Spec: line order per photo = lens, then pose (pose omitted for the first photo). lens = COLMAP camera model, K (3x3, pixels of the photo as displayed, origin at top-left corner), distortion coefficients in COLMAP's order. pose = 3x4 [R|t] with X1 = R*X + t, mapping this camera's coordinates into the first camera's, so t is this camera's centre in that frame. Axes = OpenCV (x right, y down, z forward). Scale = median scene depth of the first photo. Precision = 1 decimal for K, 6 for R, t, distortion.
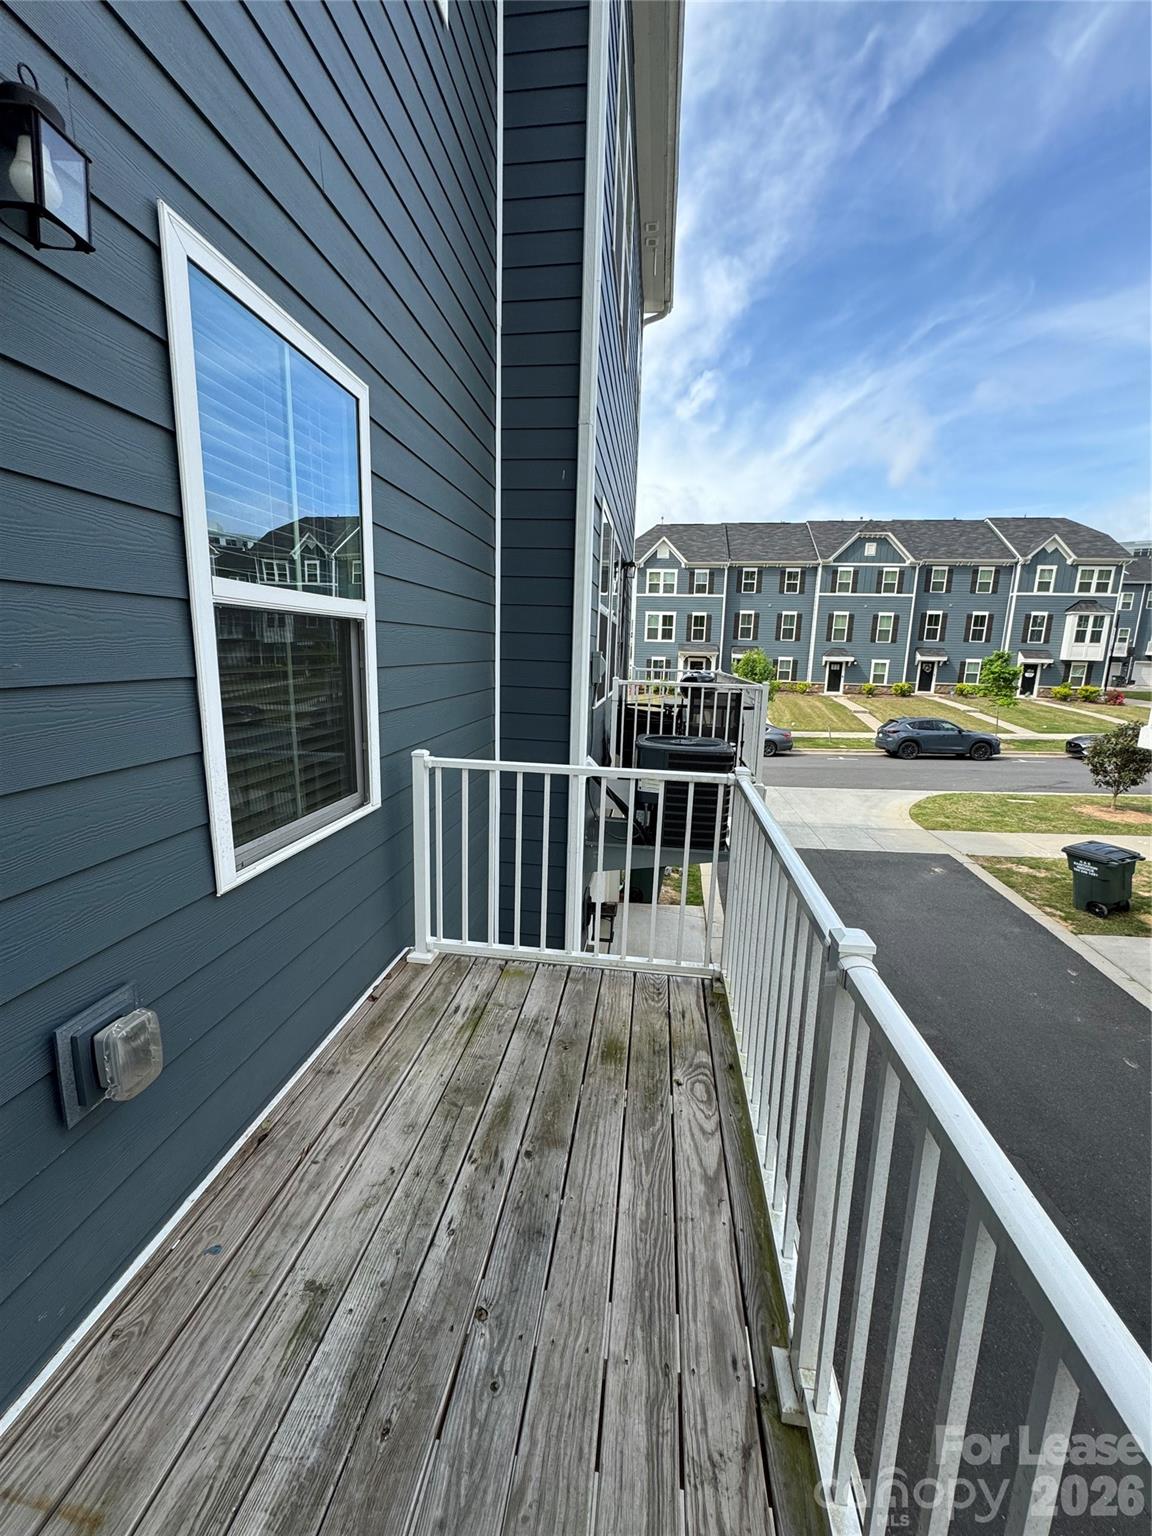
lens RADIAL K [[614.8, 0, 575.0], [0, 614.8, 764.4], [0, 0, 1]] dist [-0.001505, 0.000804]
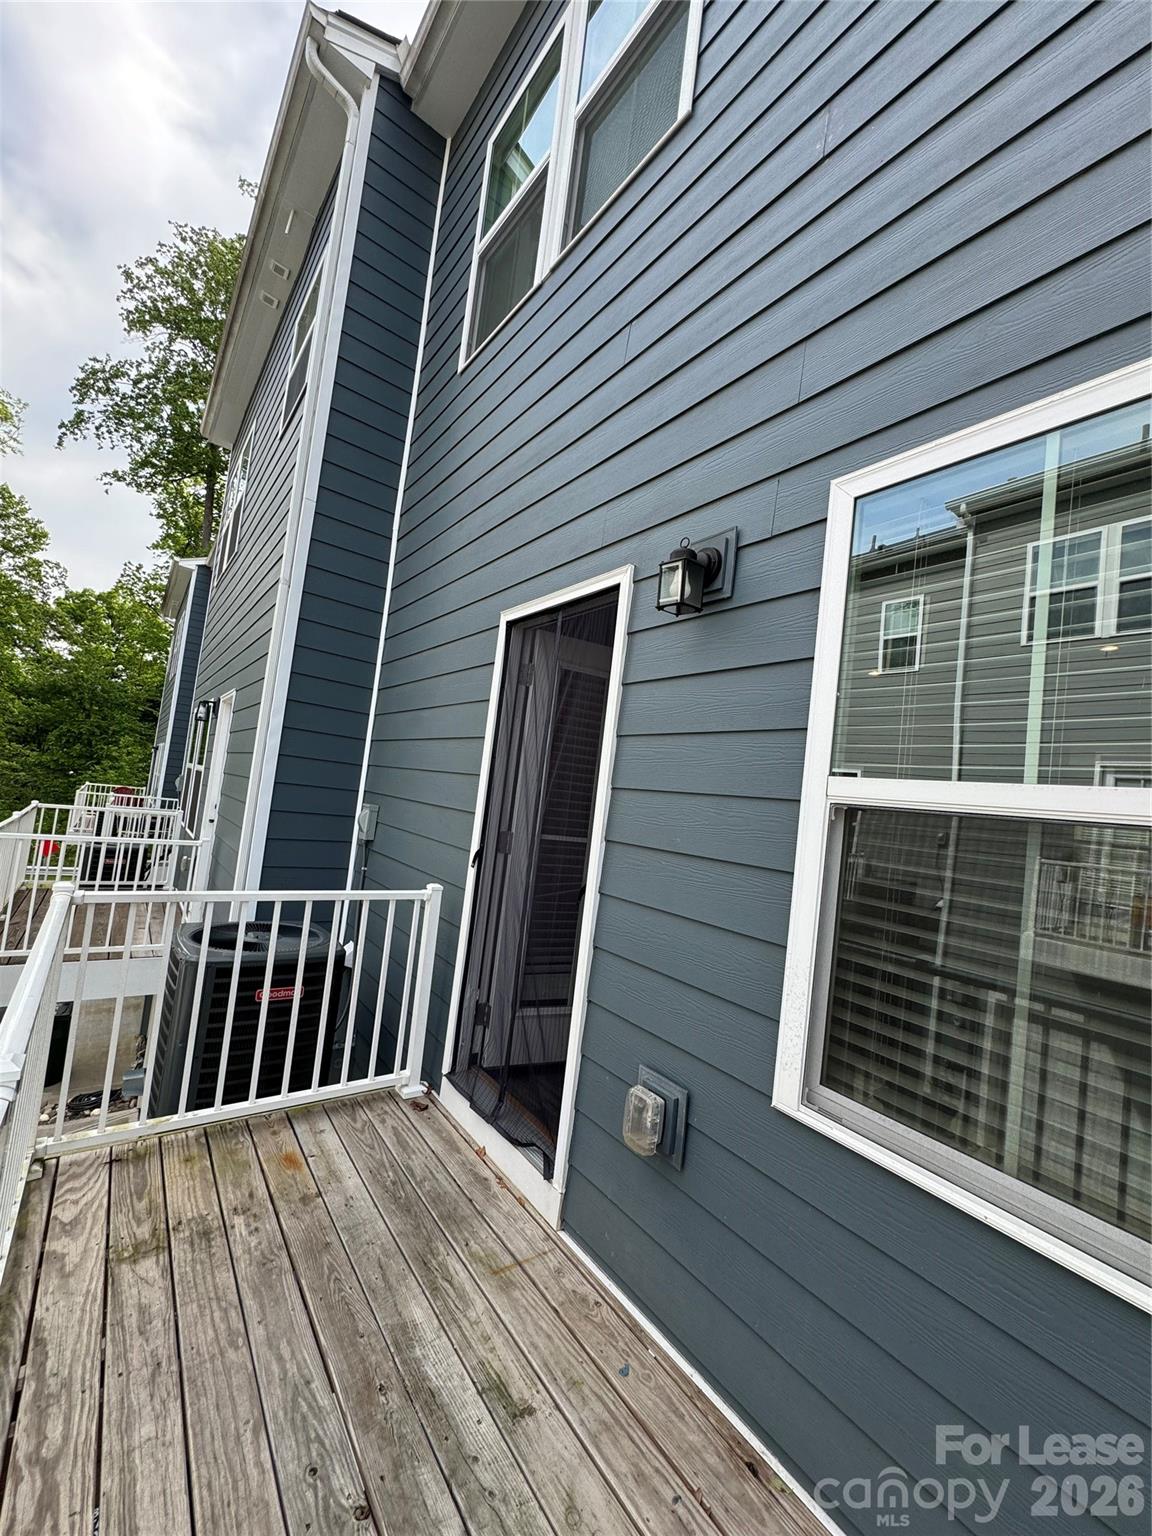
lens RADIAL K [[614.8, 0, 583.5], [0, 614.8, 769.9], [0, 0, 1]] dist [-0.001505, 0.000804]
pose [[-0.705181, -0.148162, -0.693375, 0.398847], [-0.256409, 0.965027, 0.054565, -0.295835], [0.661041, 0.216265, -0.718508, 1.579701]]
